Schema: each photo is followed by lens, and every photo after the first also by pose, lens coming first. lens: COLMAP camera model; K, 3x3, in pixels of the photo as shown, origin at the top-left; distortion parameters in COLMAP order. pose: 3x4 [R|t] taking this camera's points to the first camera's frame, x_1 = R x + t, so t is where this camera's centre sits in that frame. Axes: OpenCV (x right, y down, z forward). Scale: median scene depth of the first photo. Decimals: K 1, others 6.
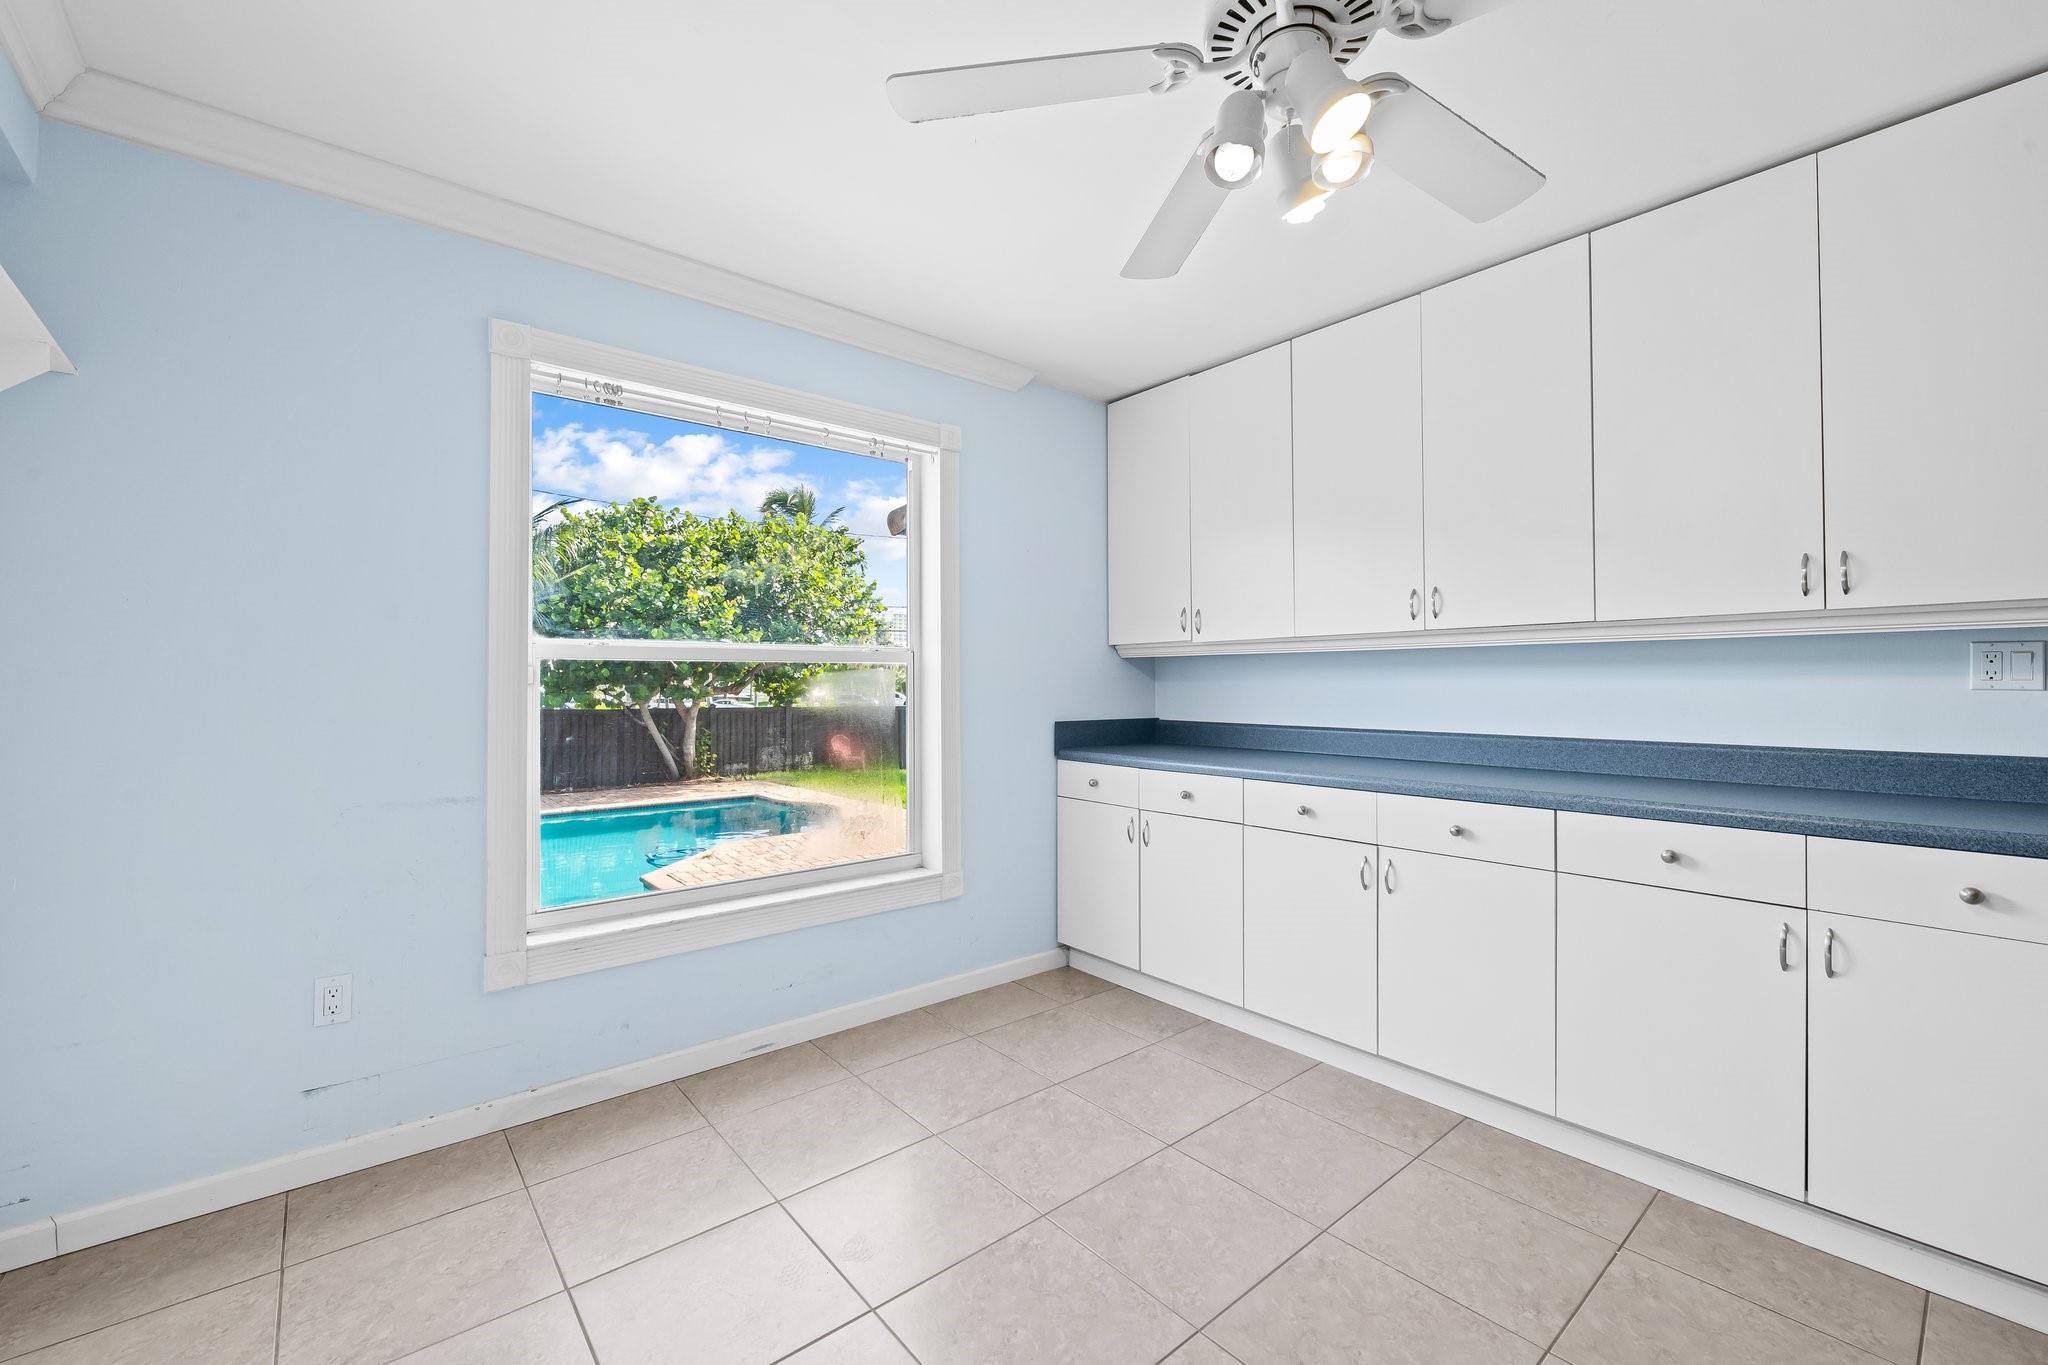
lens RADIAL K [[842.7, 0, 1025.8], [0, 842.7, 688.7], [0, 0, 1]] dist [0.001106, -0.001292]
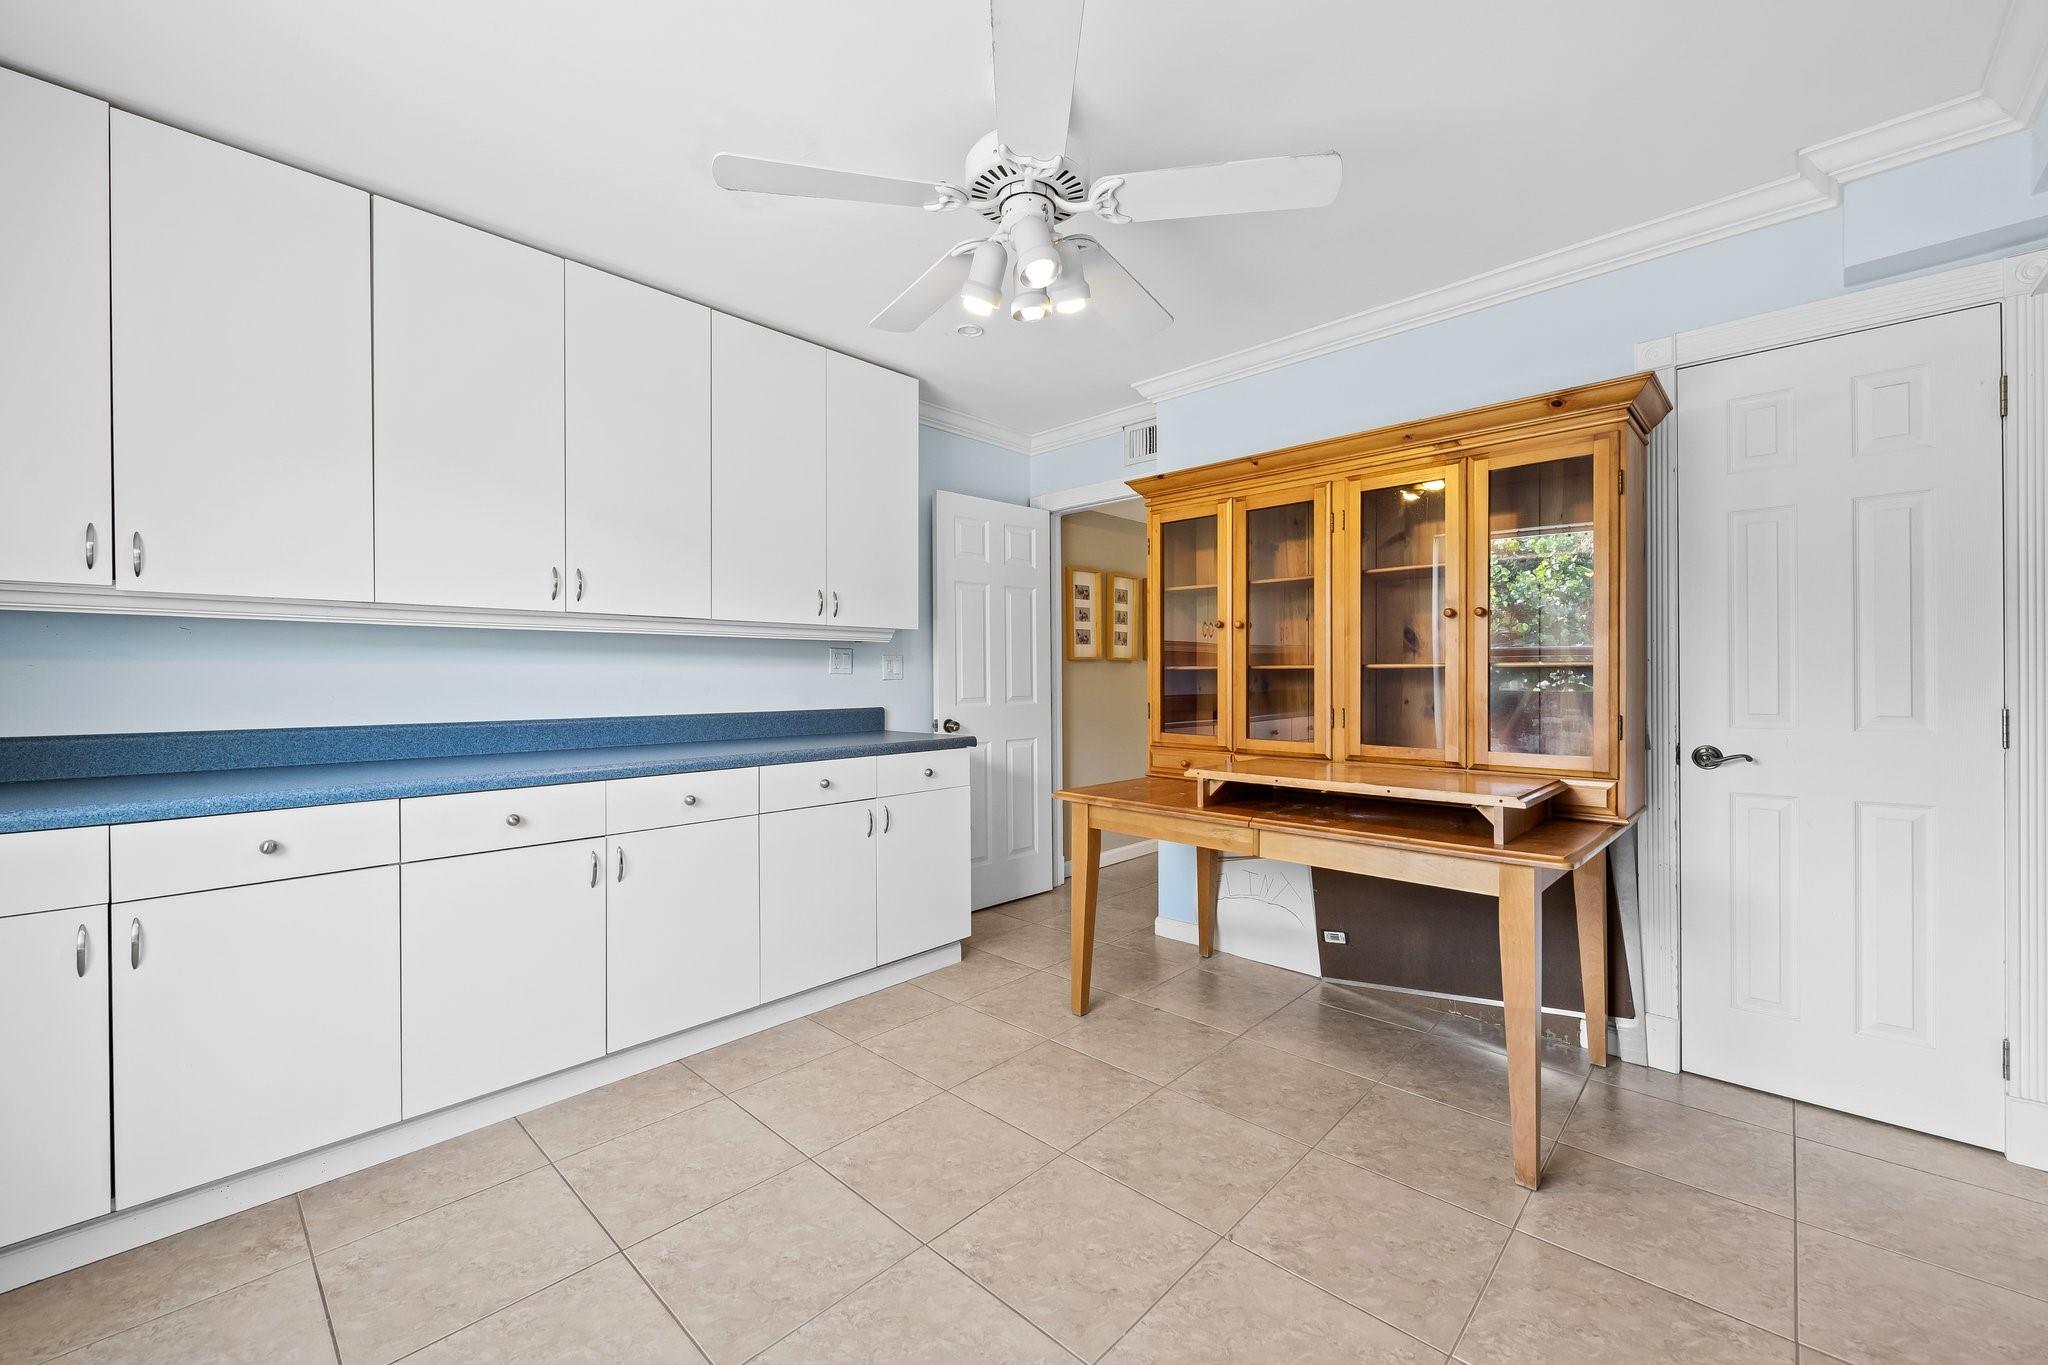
lens RADIAL K [[801.7, 0, 1019.9], [0, 801.7, 678.1], [0, 0, 1]] dist [-0.012587, 0.000150]
pose [[-0.127503, -0.007490, 0.991810, -0.500176], [-0.001065, 0.999972, 0.007415, -0.000646], [-0.991838, -0.000111, -0.127508, 0.602067]]
